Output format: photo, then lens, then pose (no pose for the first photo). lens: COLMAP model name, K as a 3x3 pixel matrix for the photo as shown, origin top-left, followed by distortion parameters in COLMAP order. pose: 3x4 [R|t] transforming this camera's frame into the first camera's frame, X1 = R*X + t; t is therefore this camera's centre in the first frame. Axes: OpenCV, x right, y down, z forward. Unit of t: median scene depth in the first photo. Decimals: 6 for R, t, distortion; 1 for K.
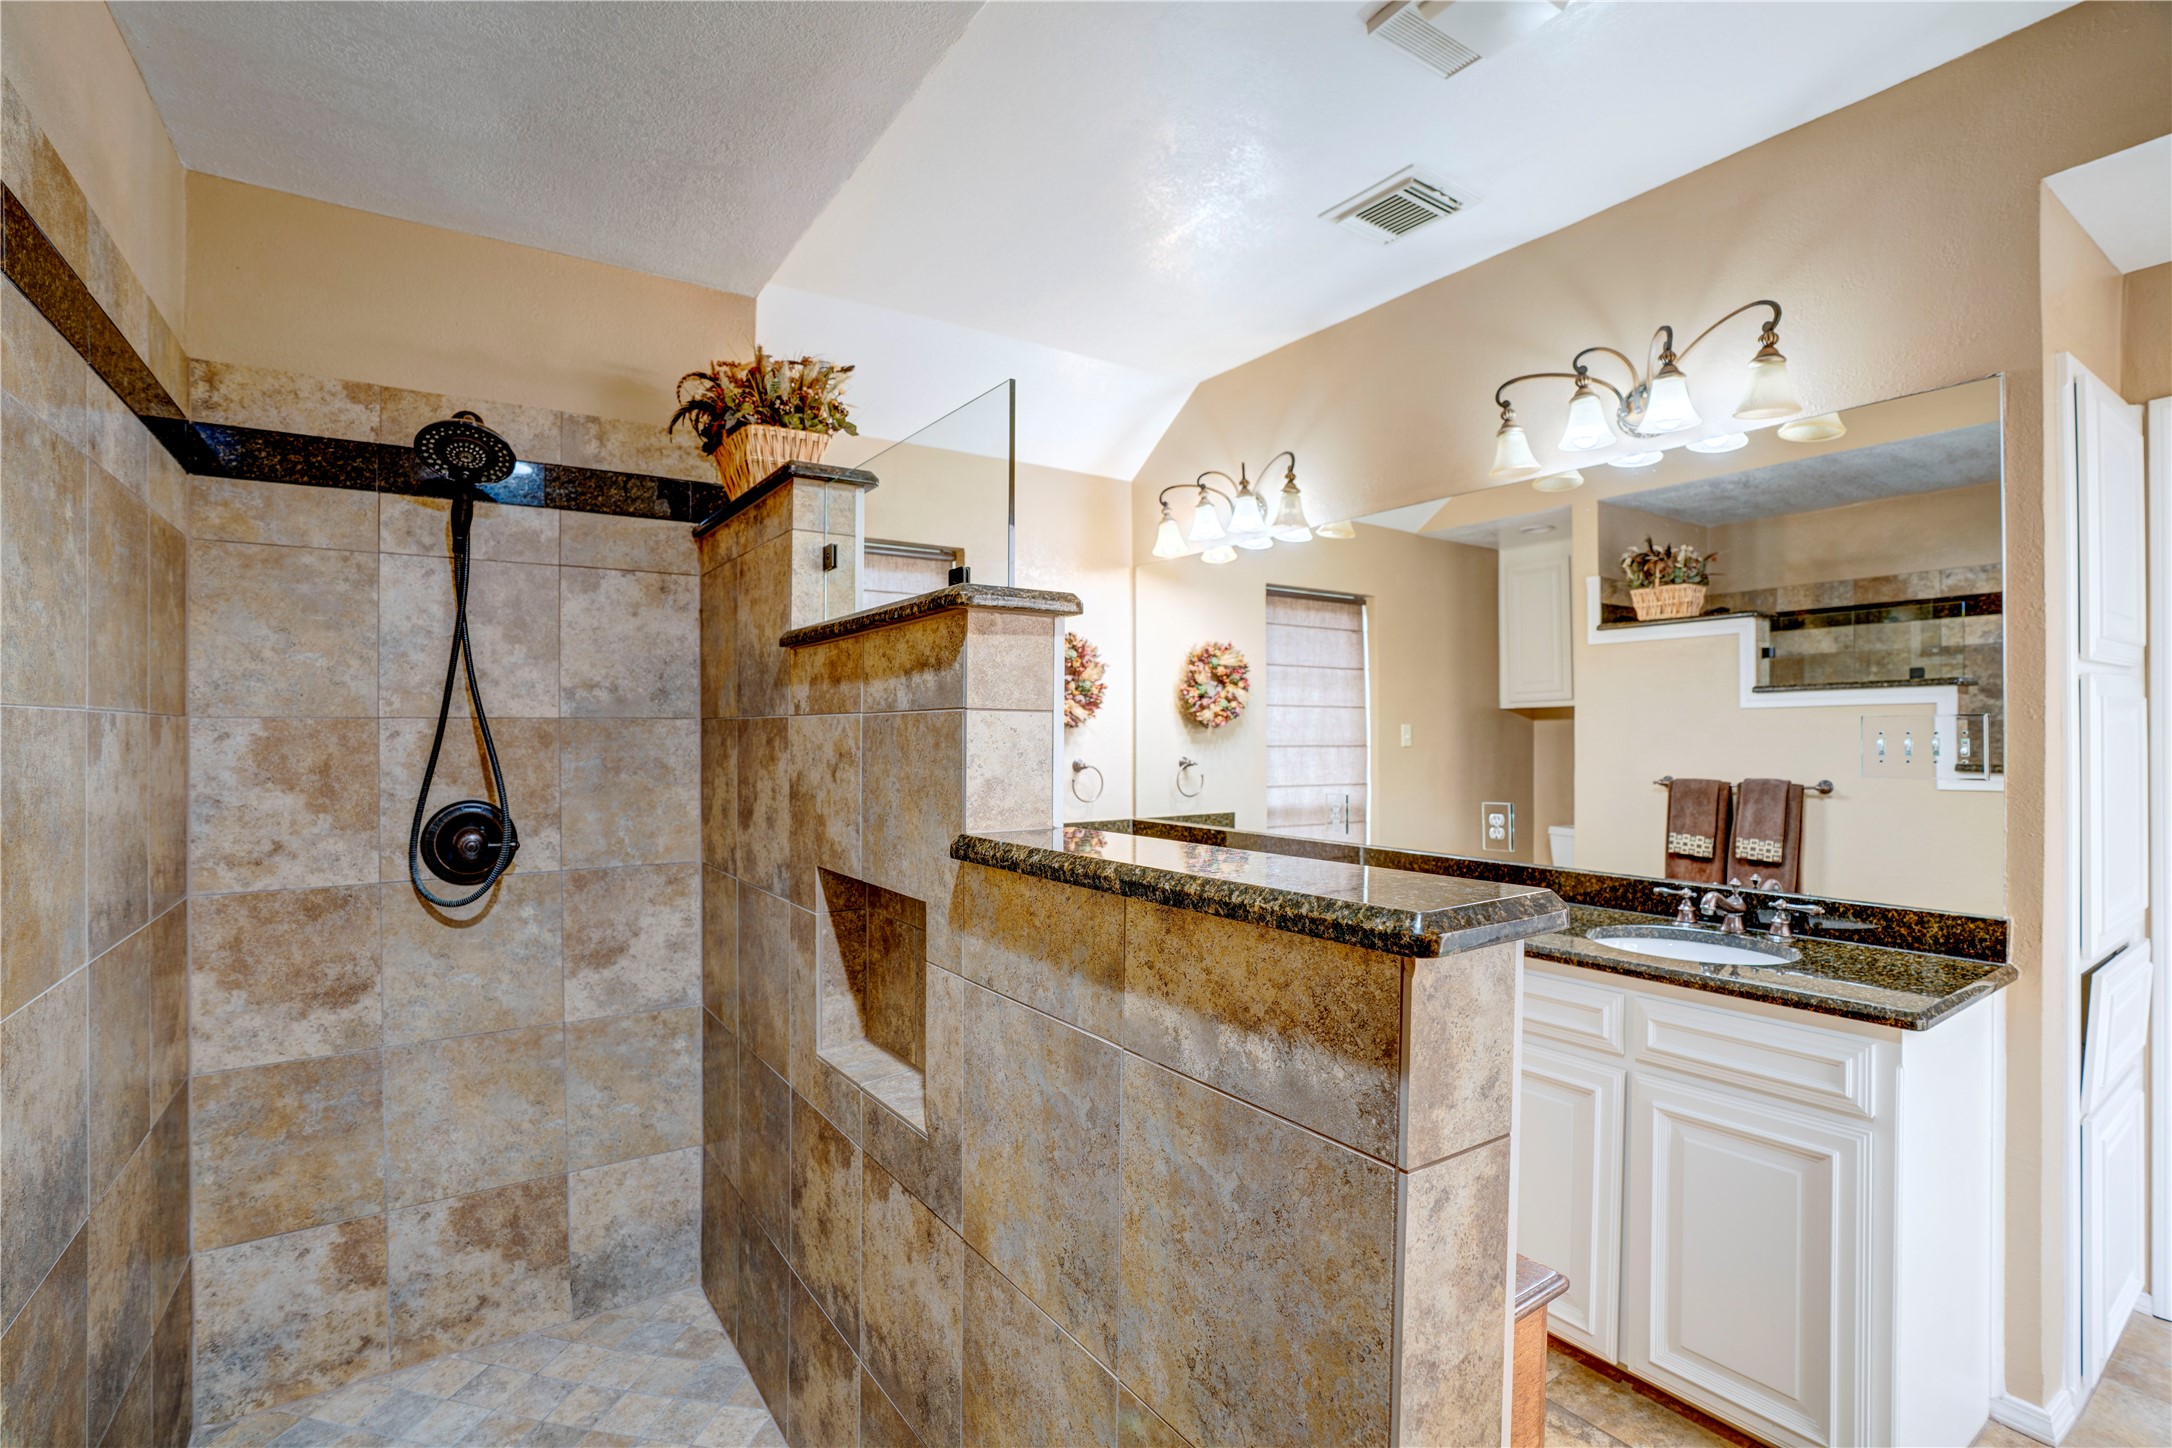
lens RADIAL K [[995.1, 0, 1083.5], [0, 995.1, 728.0], [0, 0, 1]] dist [-0.040039, 0.005922]
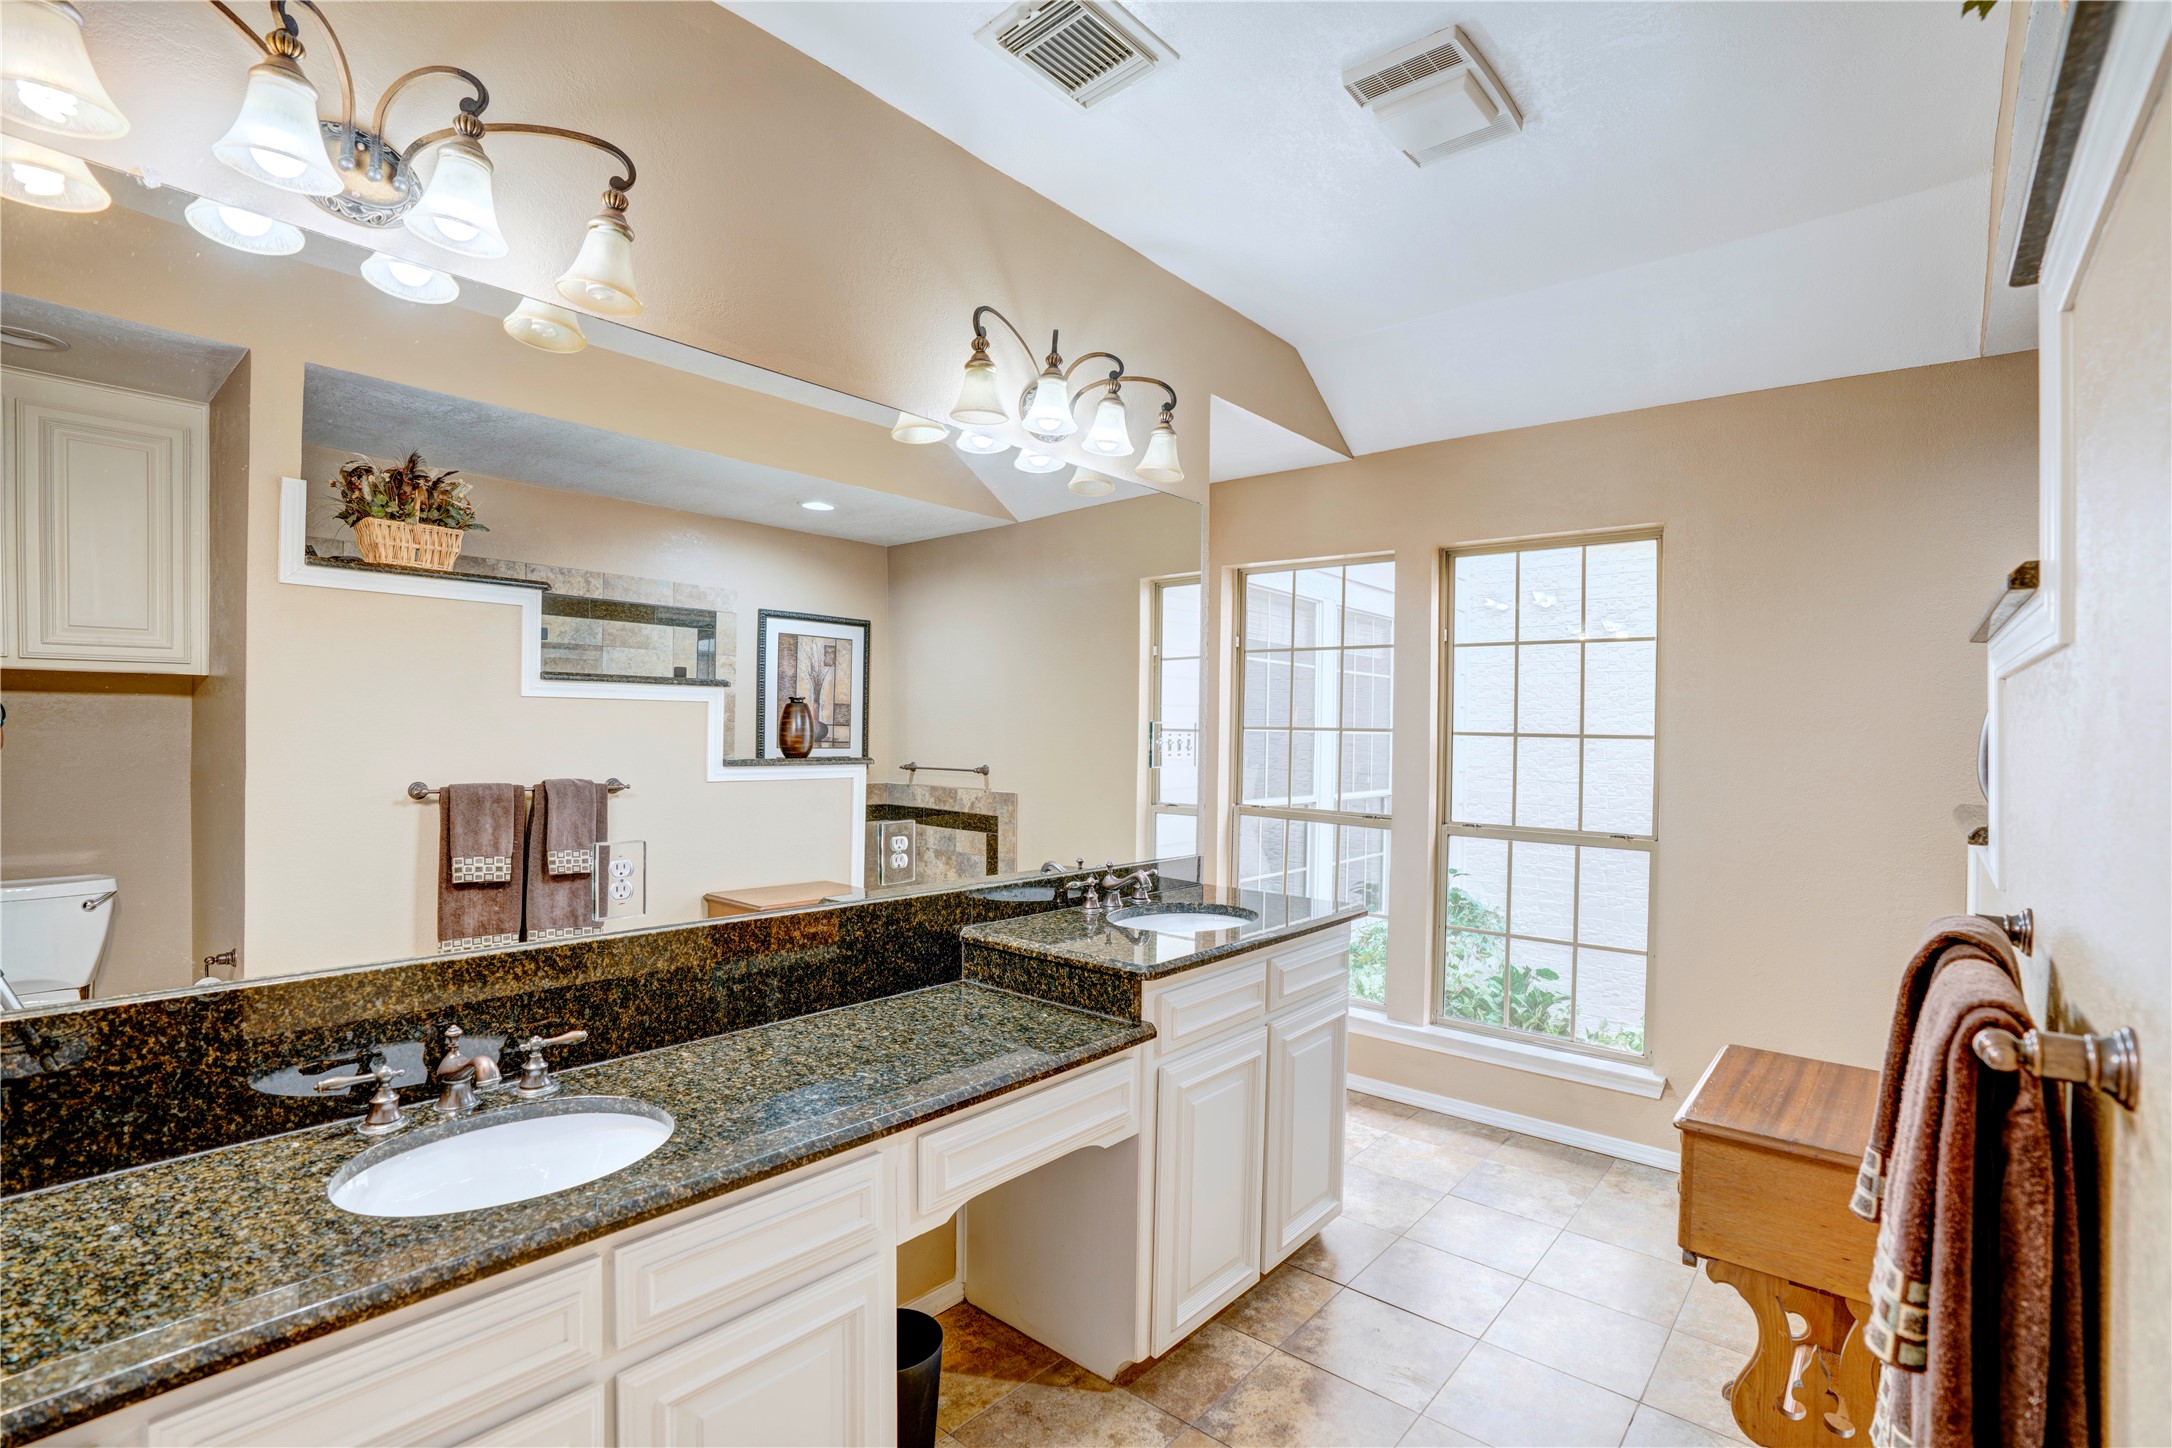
lens RADIAL K [[995.1, 0, 1085.3], [0, 995.1, 731.1], [0, 0, 1]] dist [-0.040039, 0.005922]
pose [[-0.264280, 0.001033, 0.964446, -0.264374], [-0.019789, 0.999783, -0.006493, 0.005196], [-0.964243, -0.020802, -0.264202, 0.764335]]
